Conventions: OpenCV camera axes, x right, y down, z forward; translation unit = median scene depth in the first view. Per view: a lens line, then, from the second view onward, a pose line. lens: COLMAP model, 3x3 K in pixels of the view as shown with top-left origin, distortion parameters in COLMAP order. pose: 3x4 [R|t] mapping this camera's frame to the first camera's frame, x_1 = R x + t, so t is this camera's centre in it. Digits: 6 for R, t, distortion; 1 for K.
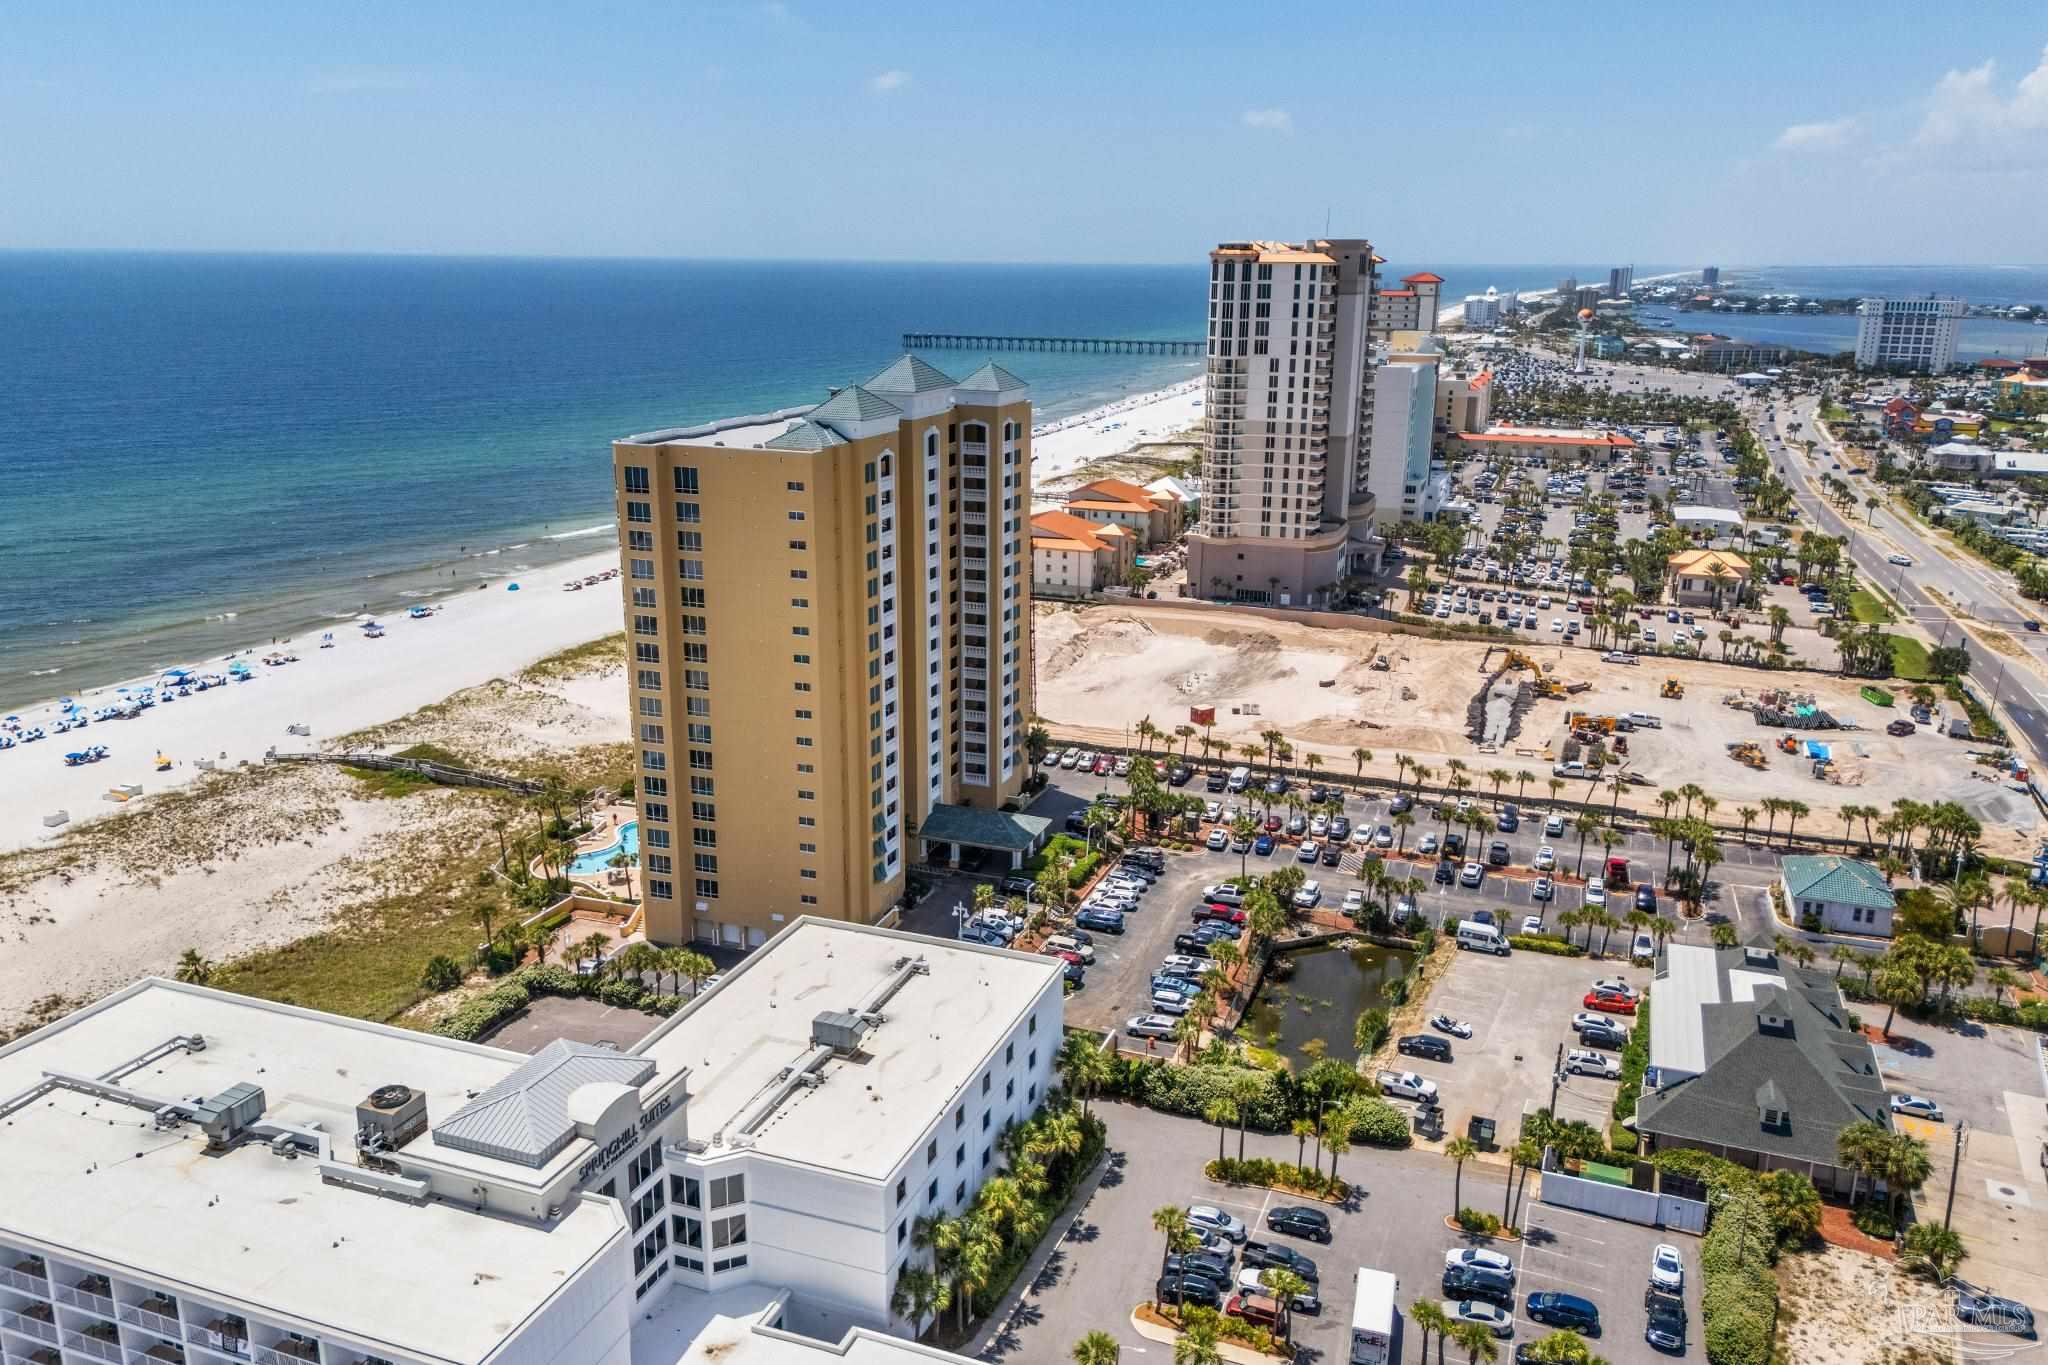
lens RADIAL K [[1570.8, 0, 996.6], [0, 1570.8, 710.4], [0, 0, 1]] dist [0.062661, -0.045352]
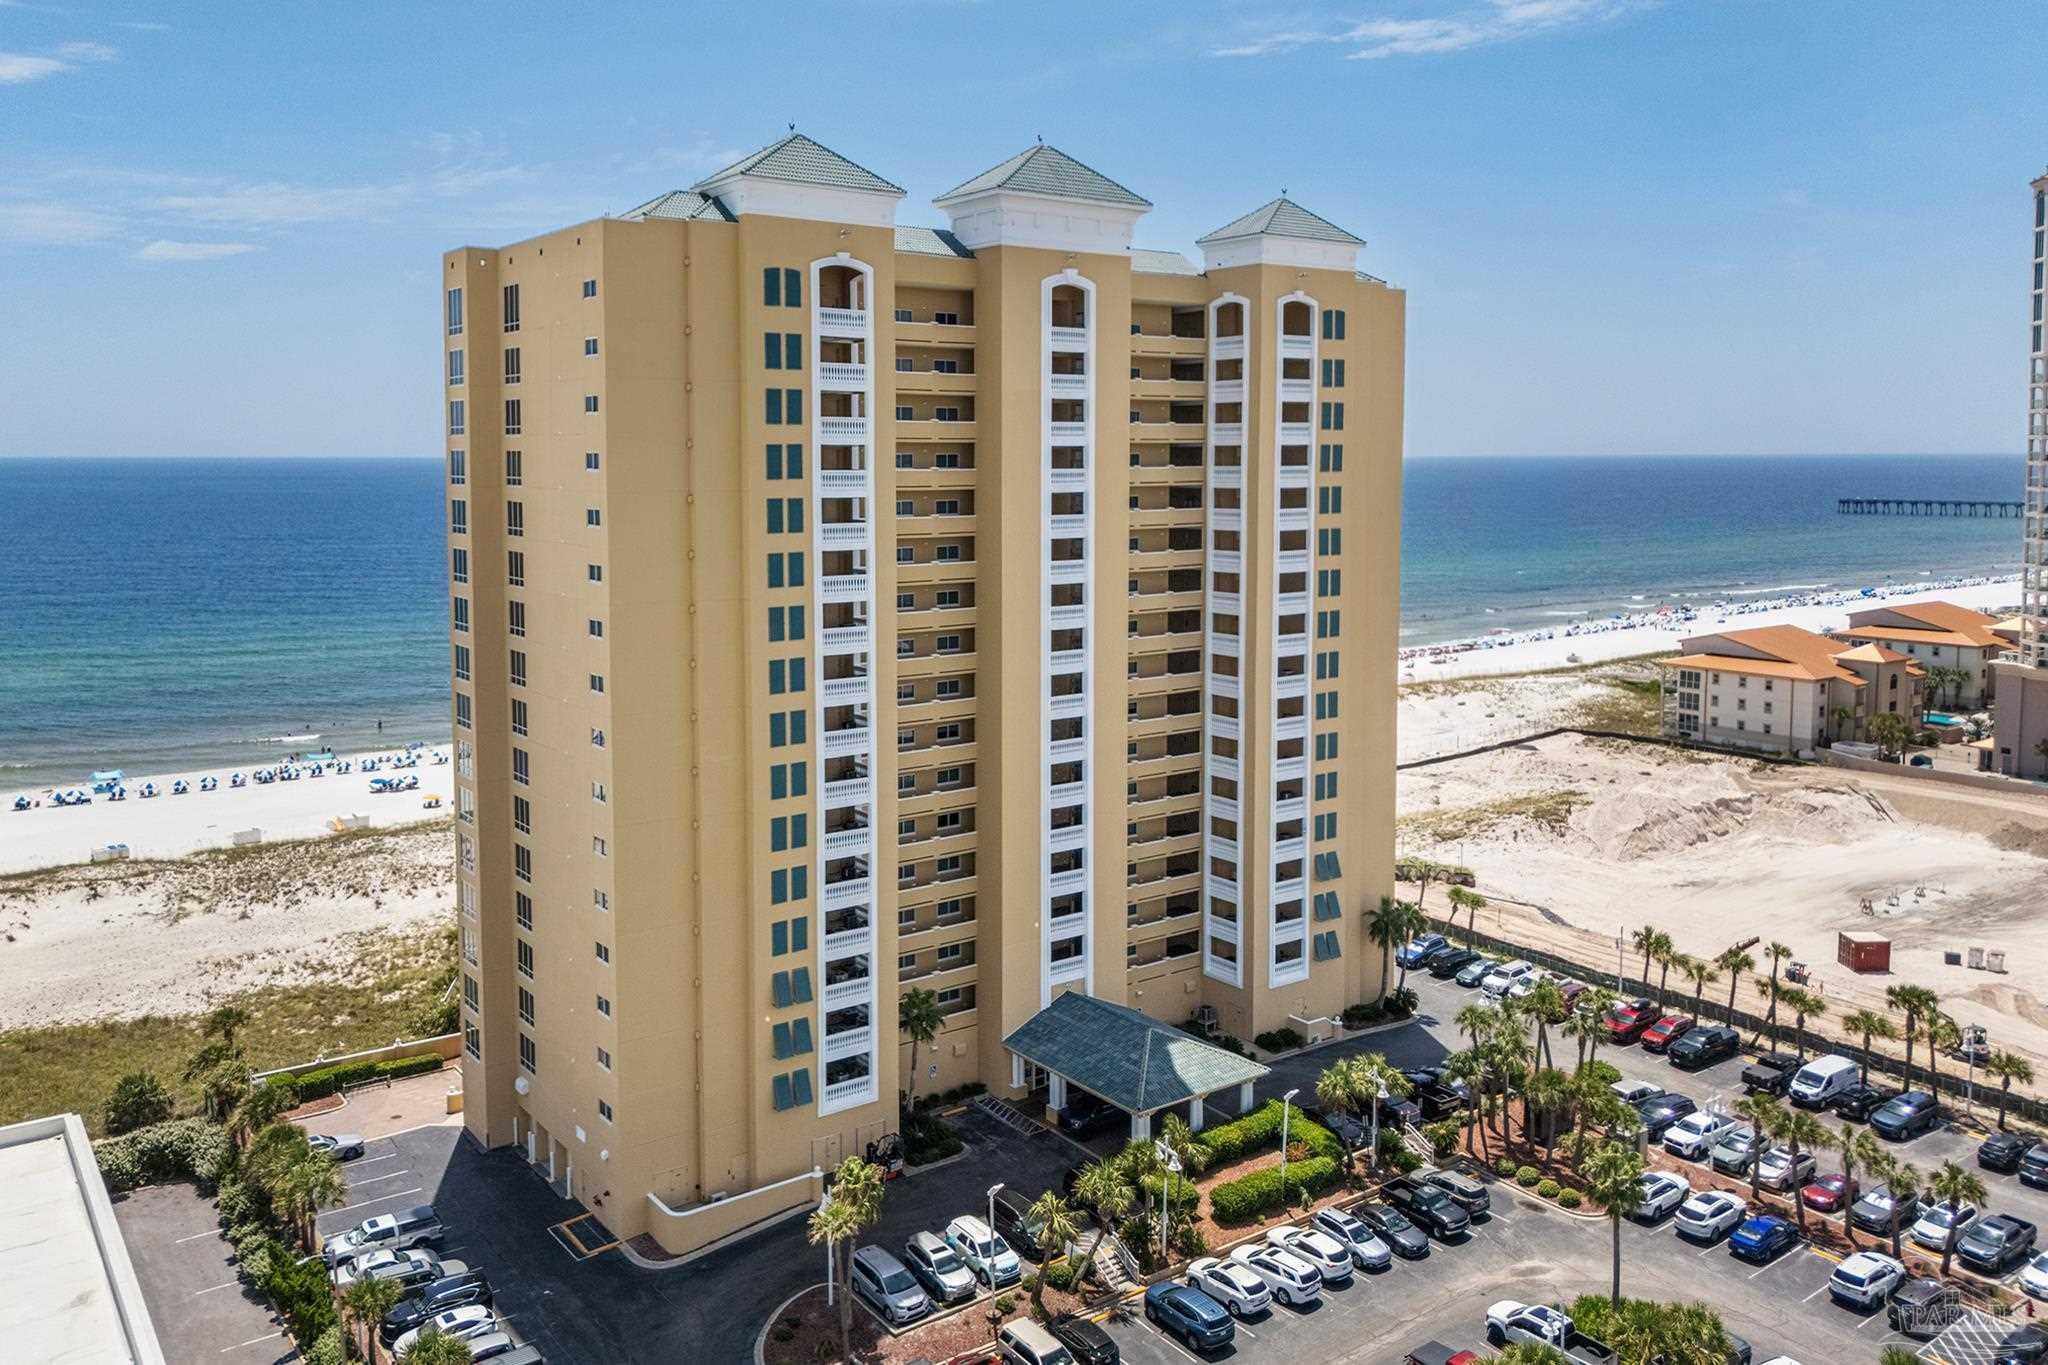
lens RADIAL K [[1639.9, 0, 1003.9], [0, 1639.9, 613.2], [0, 0, 1]] dist [0.029565, -0.006730]
pose [[0.844558, 0.052677, -0.532866, 0.200593], [-0.148251, 0.979251, -0.138163, 0.012468], [0.514532, 0.195684, 0.834844, 0.441250]]
